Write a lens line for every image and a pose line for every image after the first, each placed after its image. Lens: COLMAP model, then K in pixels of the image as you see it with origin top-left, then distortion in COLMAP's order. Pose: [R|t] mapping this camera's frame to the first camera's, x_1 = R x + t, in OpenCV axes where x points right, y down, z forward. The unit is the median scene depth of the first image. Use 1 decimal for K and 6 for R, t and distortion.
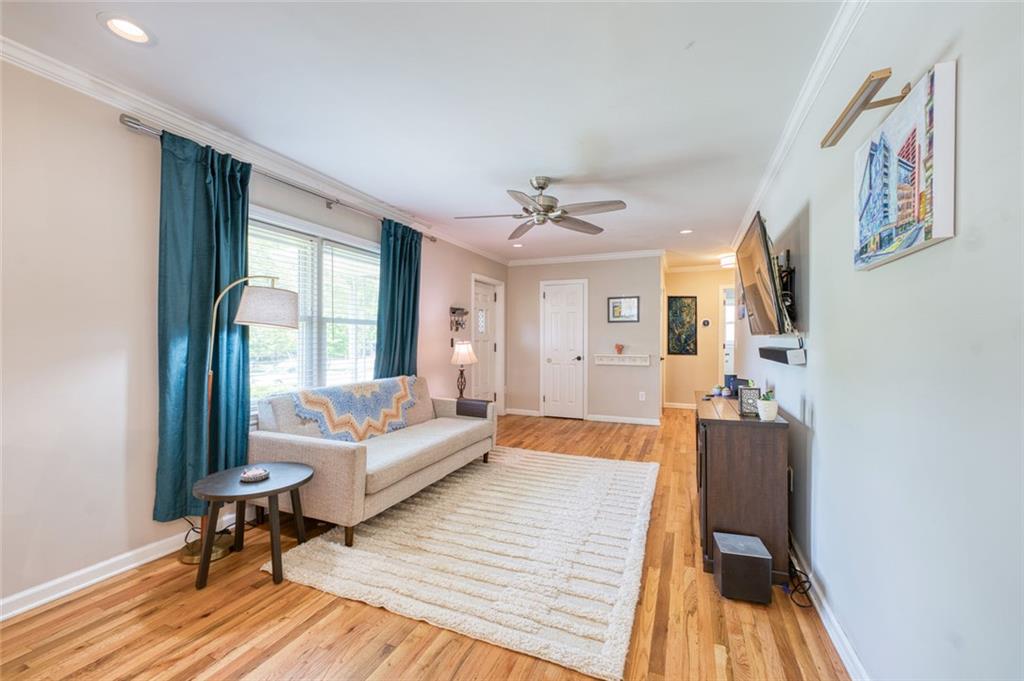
lens RADIAL K [[417.2, 0, 505.9], [0, 417.2, 343.0], [0, 0, 1]] dist [0.002517, 0.000433]
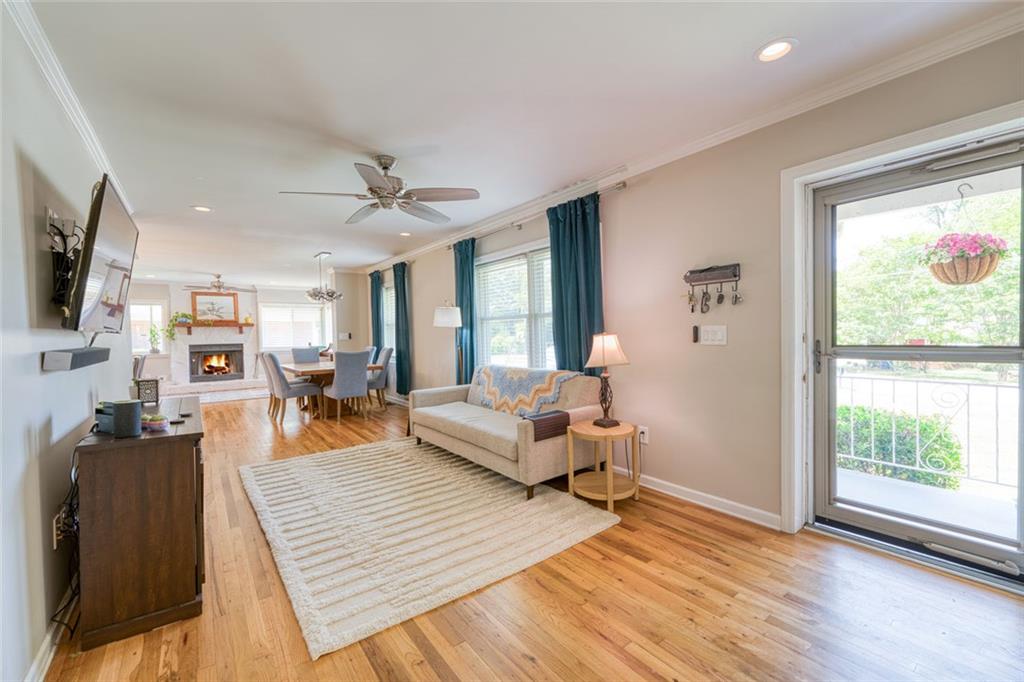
lens RADIAL K [[417.2, 0, 505.9], [0, 417.2, 343.5], [0, 0, 1]] dist [0.002517, 0.000433]
pose [[-0.496673, 0.034343, -0.867258, 0.622423], [0.012164, 0.999394, 0.032609, -0.012272], [0.867852, 0.005647, -0.496790, 1.378543]]
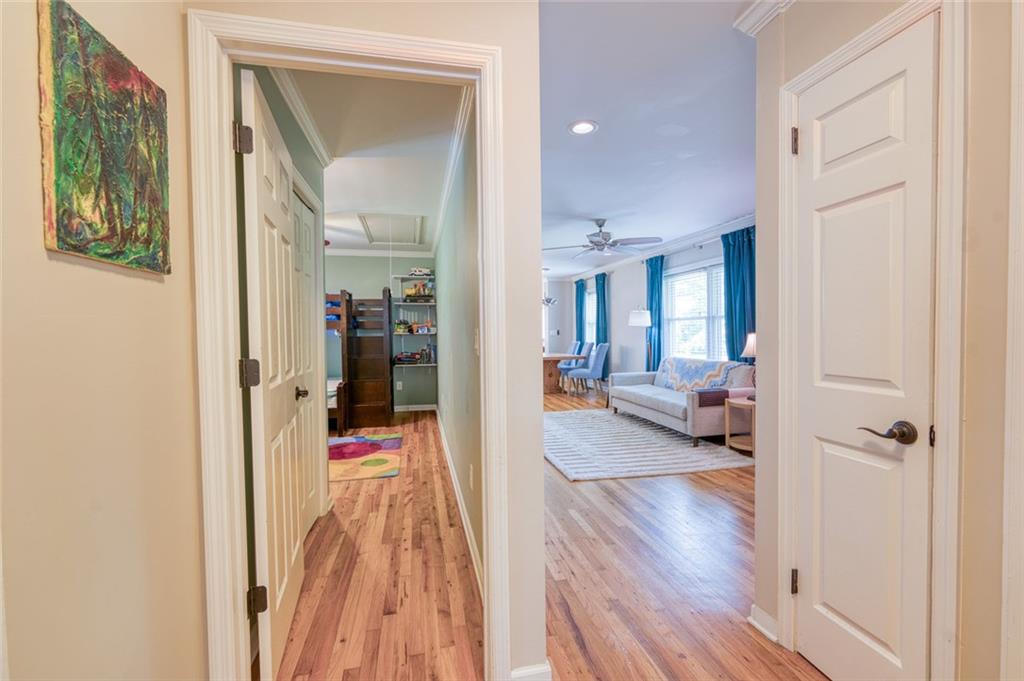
lens RADIAL K [[438.8, 0, 512.0], [0, 438.8, 340.5], [0, 0, 1]] dist [0.000828, 0.000004]
pose [[-0.811216, 0.019745, -0.584413, 1.001048], [0.004358, 0.999606, 0.027723, -0.016838], [0.584730, 0.019942, -0.810983, 1.682373]]
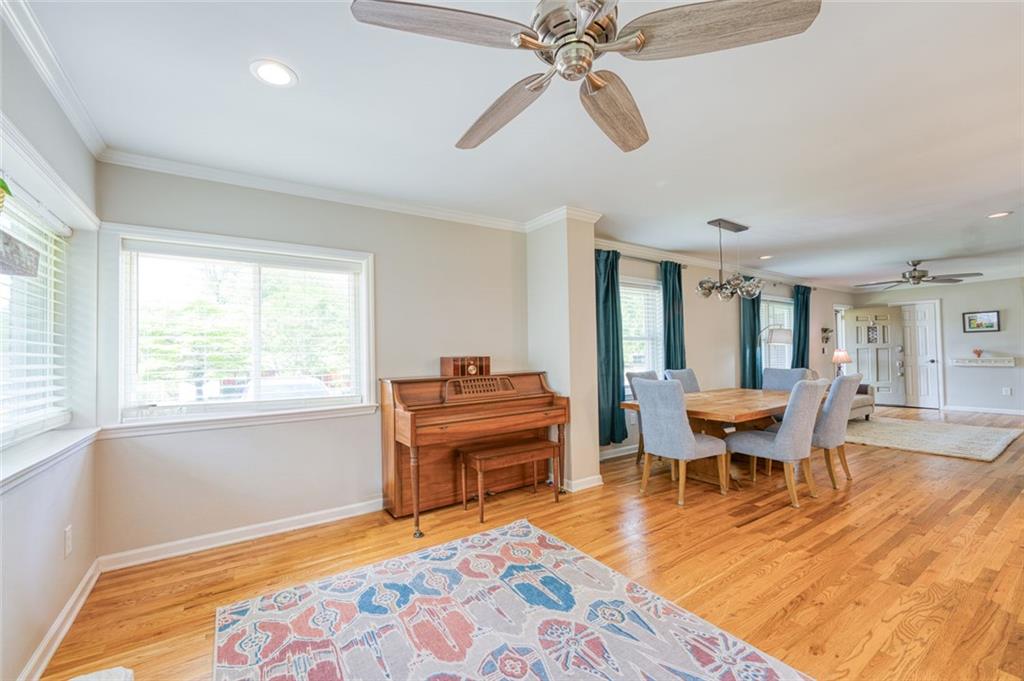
lens RADIAL K [[417.2, 0, 505.9], [0, 417.2, 343.0], [0, 0, 1]] dist [0.002517, 0.000433]
pose [[0.841367, -0.030078, -0.539627, -0.379958], [0.011649, 0.999227, -0.037534, 0.022059], [0.540339, 0.025294, 0.841067, -1.300126]]
